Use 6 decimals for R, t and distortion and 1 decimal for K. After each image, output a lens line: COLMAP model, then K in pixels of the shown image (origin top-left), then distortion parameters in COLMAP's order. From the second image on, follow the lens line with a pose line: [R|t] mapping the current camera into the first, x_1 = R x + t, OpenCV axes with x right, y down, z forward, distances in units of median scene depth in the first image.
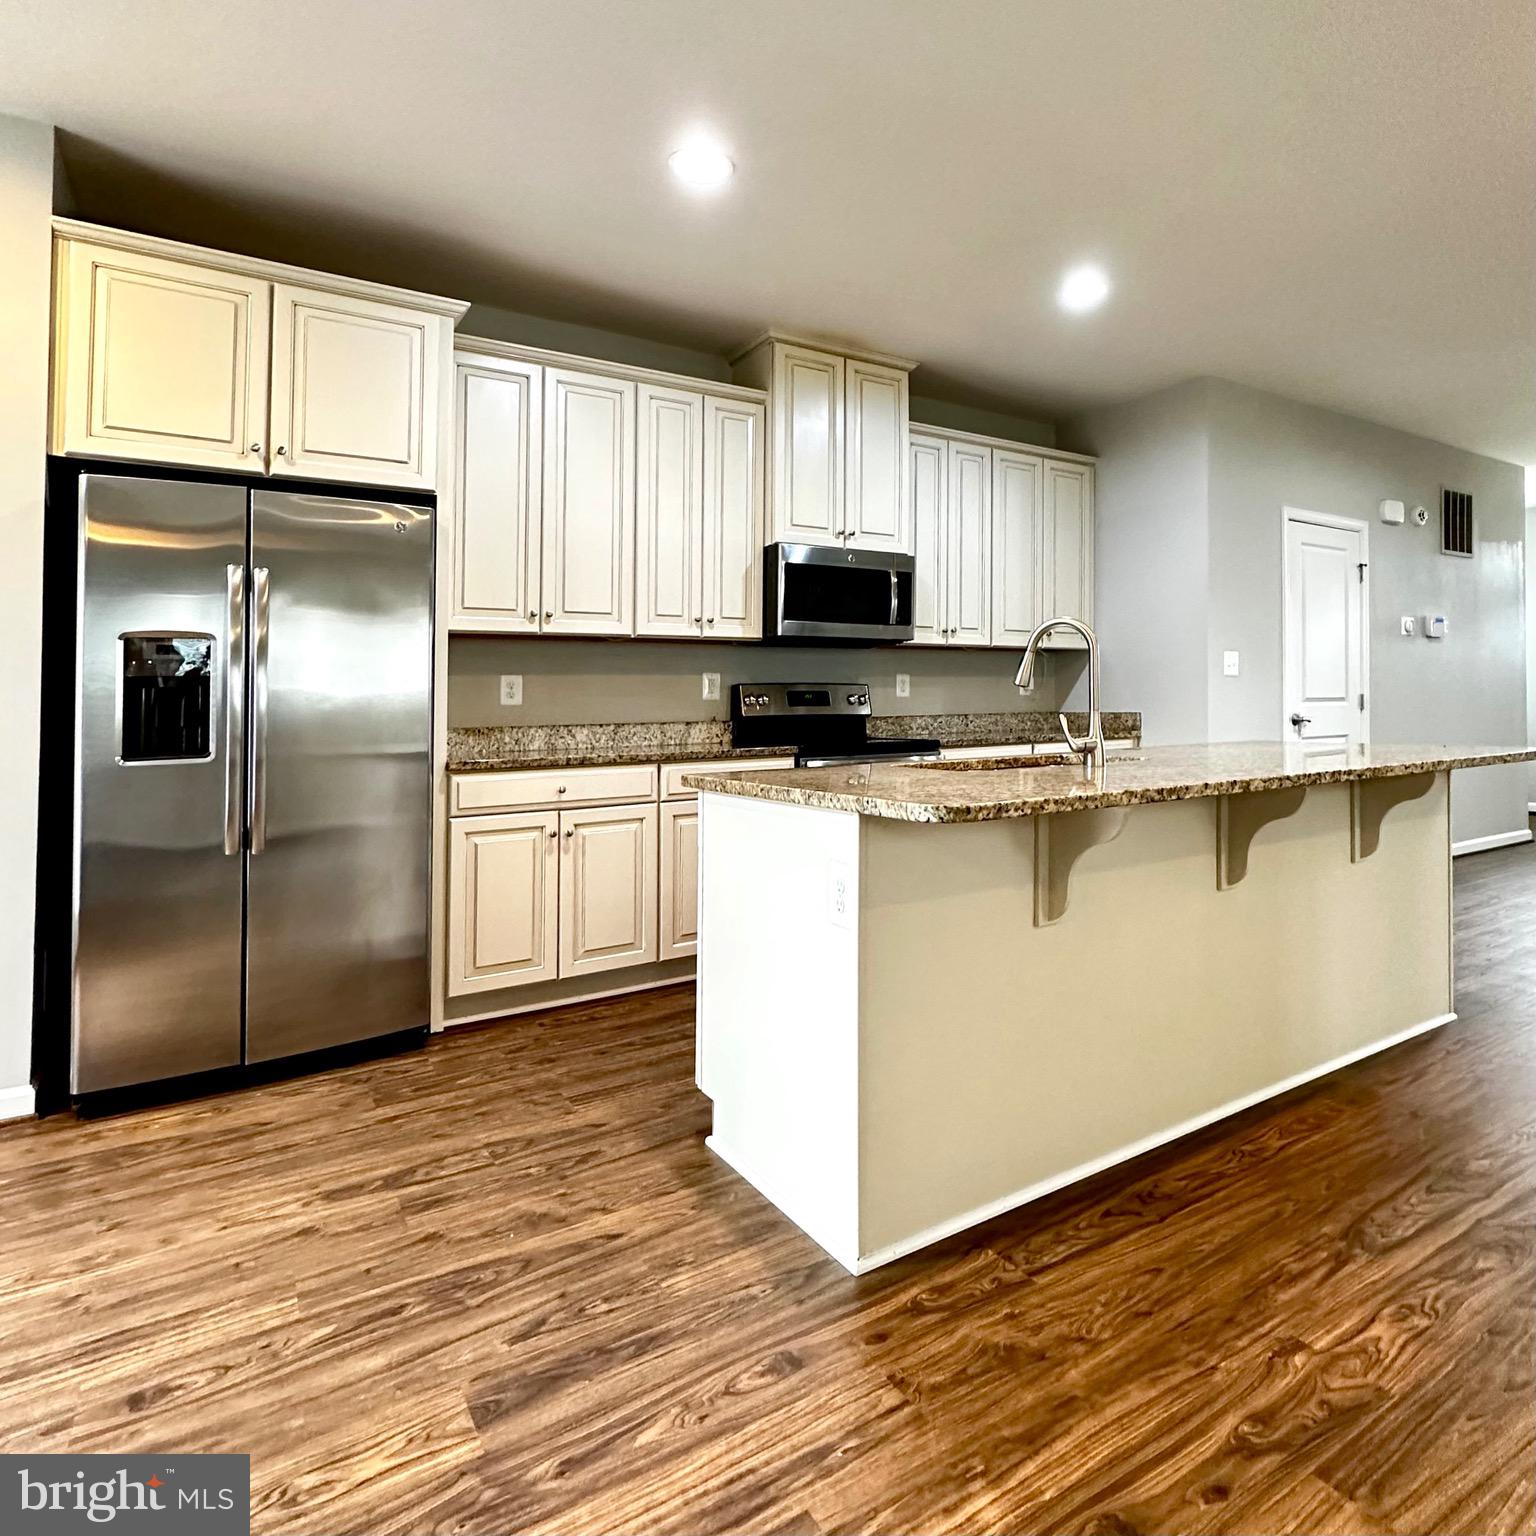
lens RADIAL K [[856.4, 0, 741.4], [0, 856.4, 638.5], [0, 0, 1]] dist [-0.003765, 0.001310]
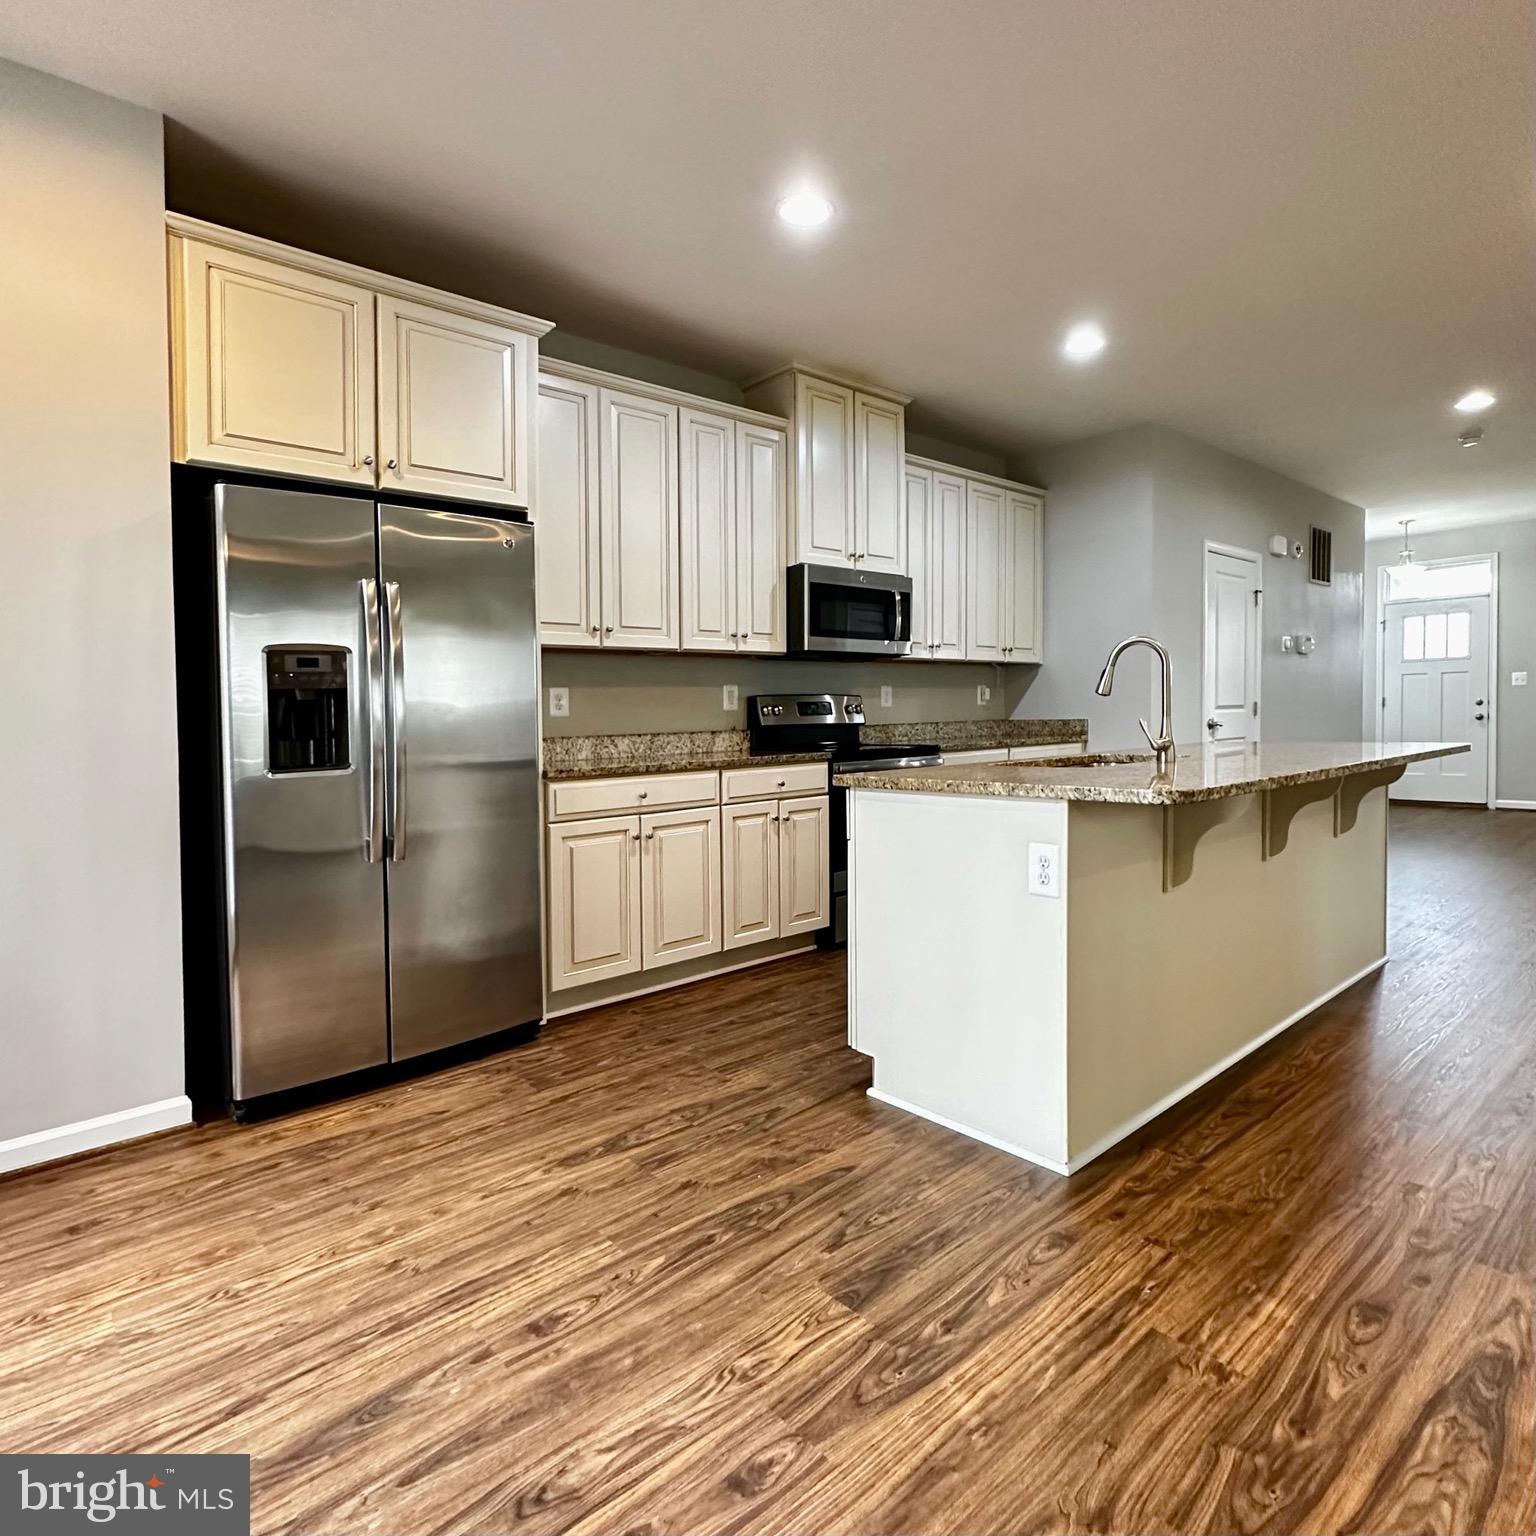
lens RADIAL K [[856.4, 0, 693.8], [0, 856.4, 685.5], [0, 0, 1]] dist [-0.003765, 0.001310]
pose [[0.988091, -0.002195, 0.153854, -0.361407], [-0.003969, 0.999202, 0.039749, -0.001678], [-0.153819, -0.039887, 0.987294, -0.060817]]
